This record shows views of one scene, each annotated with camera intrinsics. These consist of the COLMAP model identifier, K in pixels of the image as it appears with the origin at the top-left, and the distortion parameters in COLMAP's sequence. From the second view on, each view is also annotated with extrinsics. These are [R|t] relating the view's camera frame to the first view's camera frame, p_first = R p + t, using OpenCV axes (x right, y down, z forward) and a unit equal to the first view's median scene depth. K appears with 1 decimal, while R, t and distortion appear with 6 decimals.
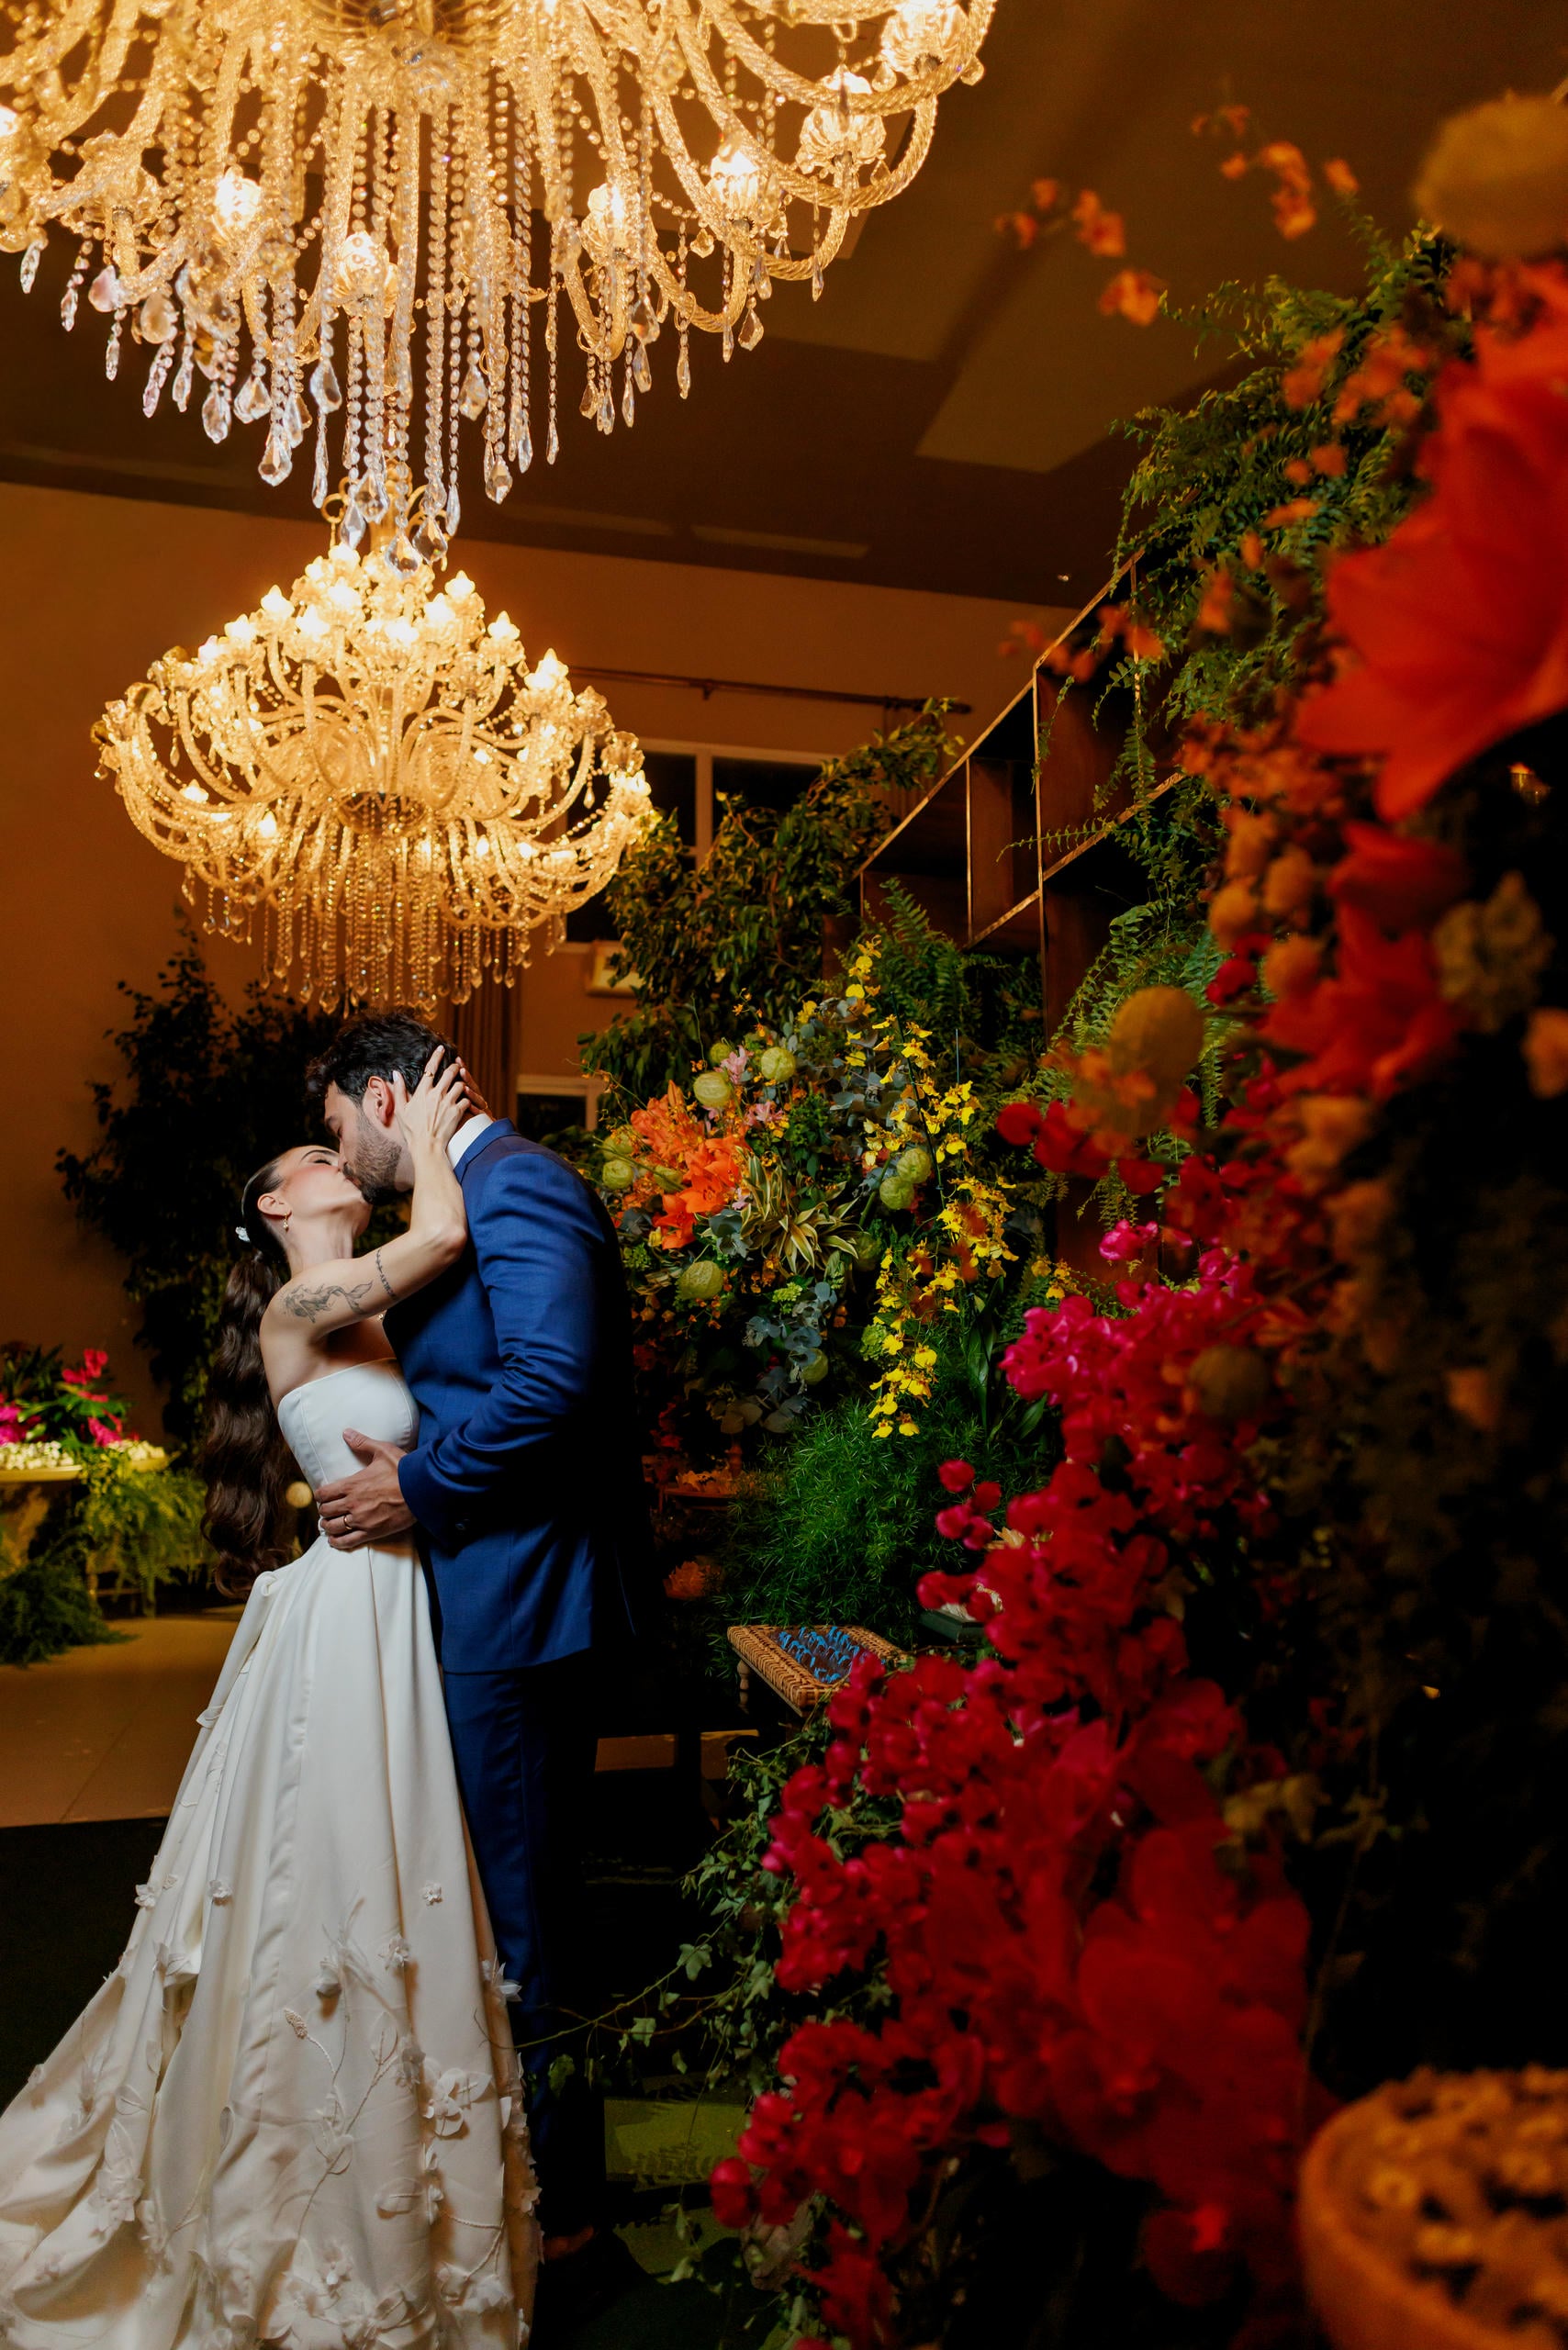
lens RADIAL K [[1541.5, 0, 784.0], [0, 1541.5, 1175.0], [0, 0, 1]] dist [0.004439, -0.018232]
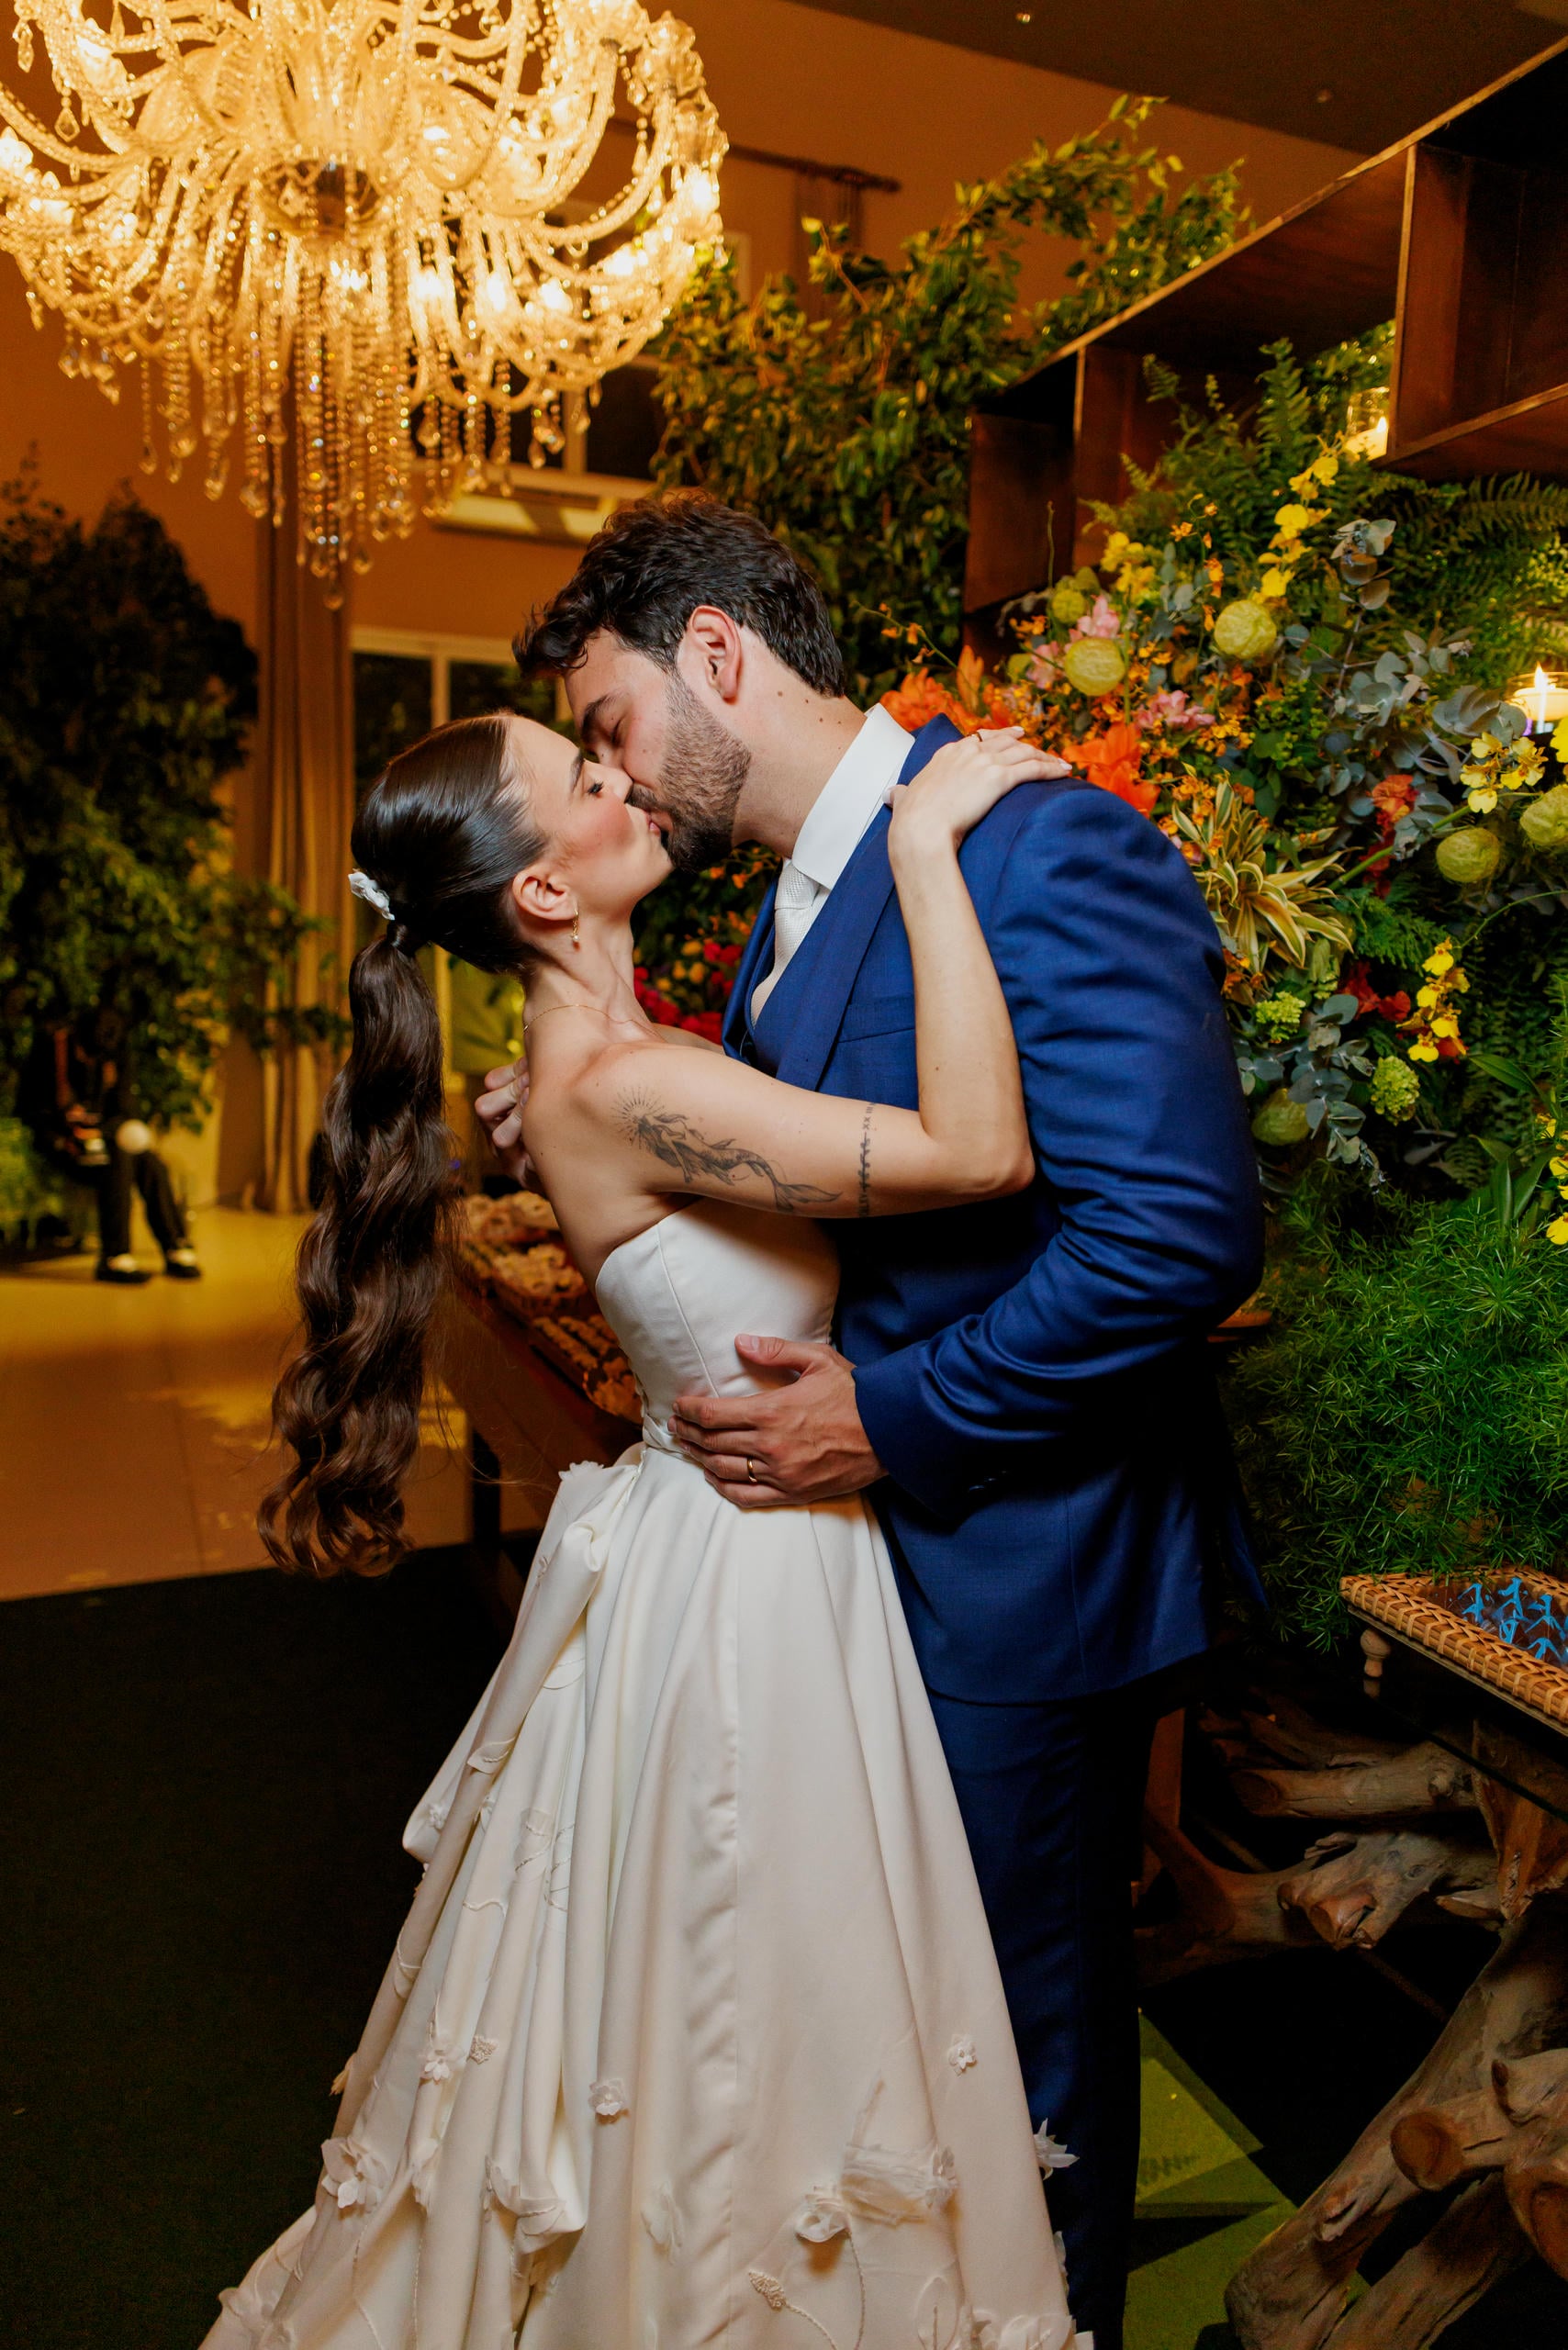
lens RADIAL K [[1541.5, 0, 784.0], [0, 1541.5, 1175.0], [0, 0, 1]] dist [0.004439, -0.018232]
pose [[0.987960, -0.001470, 0.154703, -0.360403], [-0.039277, 0.964811, 0.259996, -0.020520], [-0.149641, -0.262942, 0.953136, 0.481996]]
